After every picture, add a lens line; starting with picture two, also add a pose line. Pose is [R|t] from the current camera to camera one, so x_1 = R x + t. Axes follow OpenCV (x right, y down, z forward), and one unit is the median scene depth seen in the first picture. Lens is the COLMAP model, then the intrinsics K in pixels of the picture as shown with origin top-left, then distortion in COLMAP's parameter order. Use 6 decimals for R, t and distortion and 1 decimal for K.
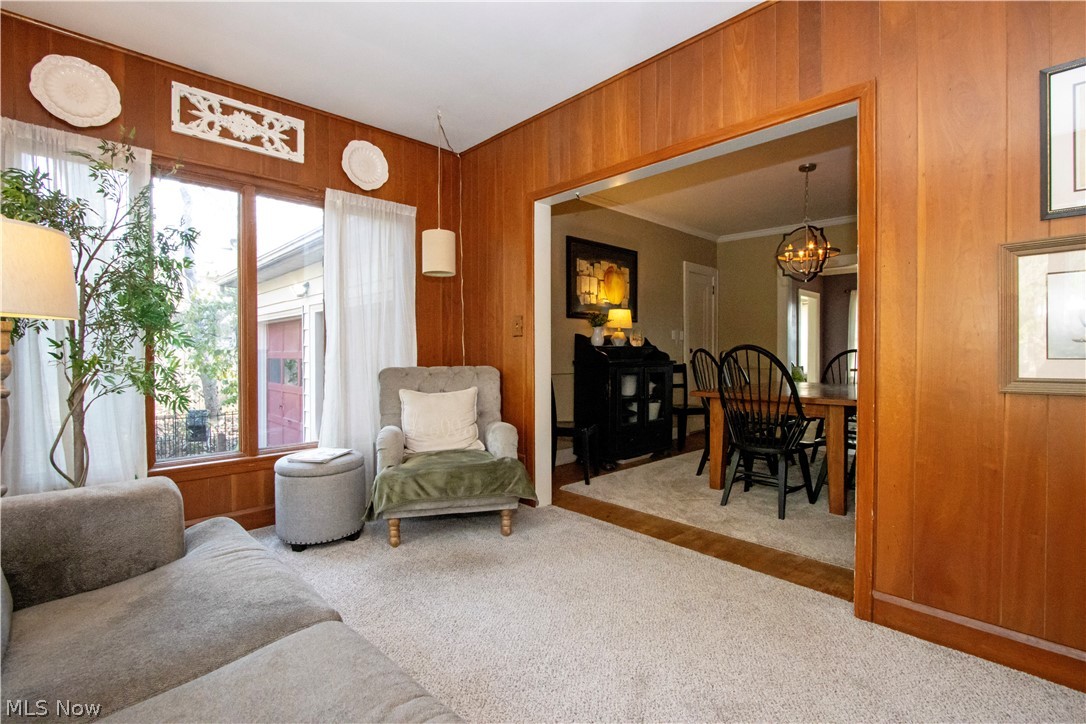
lens RADIAL K [[505.0, 0, 541.2], [0, 505.0, 357.8], [0, 0, 1]] dist [-0.020993, 0.000065]
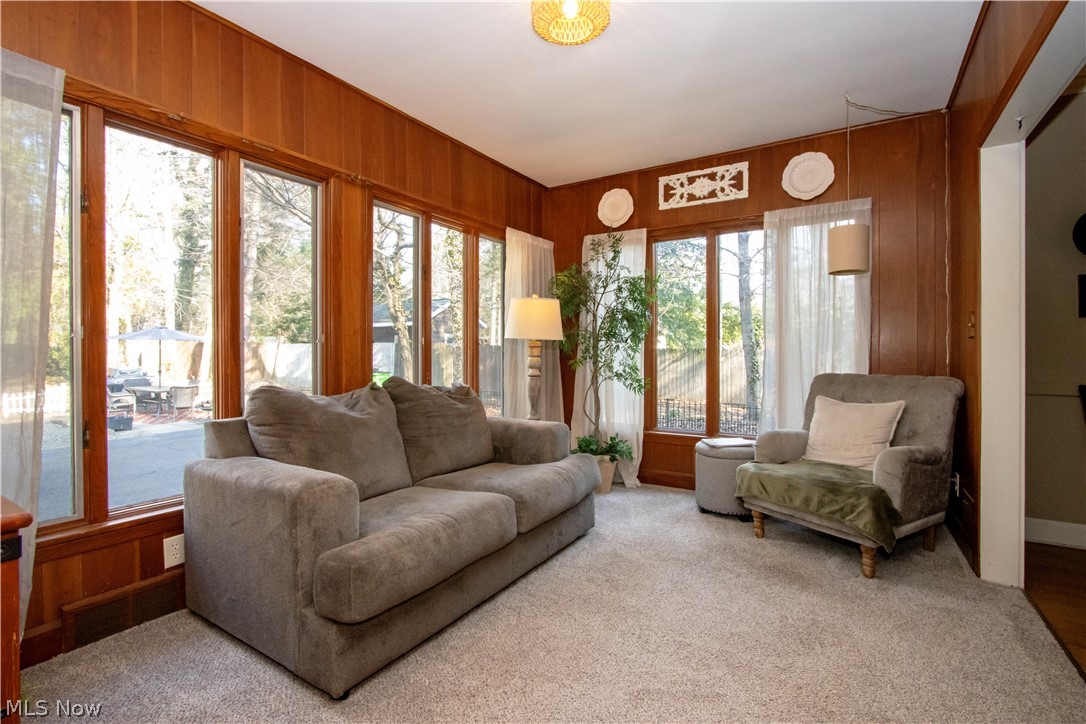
lens RADIAL K [[505.0, 0, 541.2], [0, 505.0, 357.8], [0, 0, 1]] dist [-0.020993, 0.000065]
pose [[0.229475, 0.006715, -0.973291, 0.573235], [-0.015836, 0.999870, 0.003165, -0.005379], [0.973186, 0.014687, 0.229552, 0.259646]]
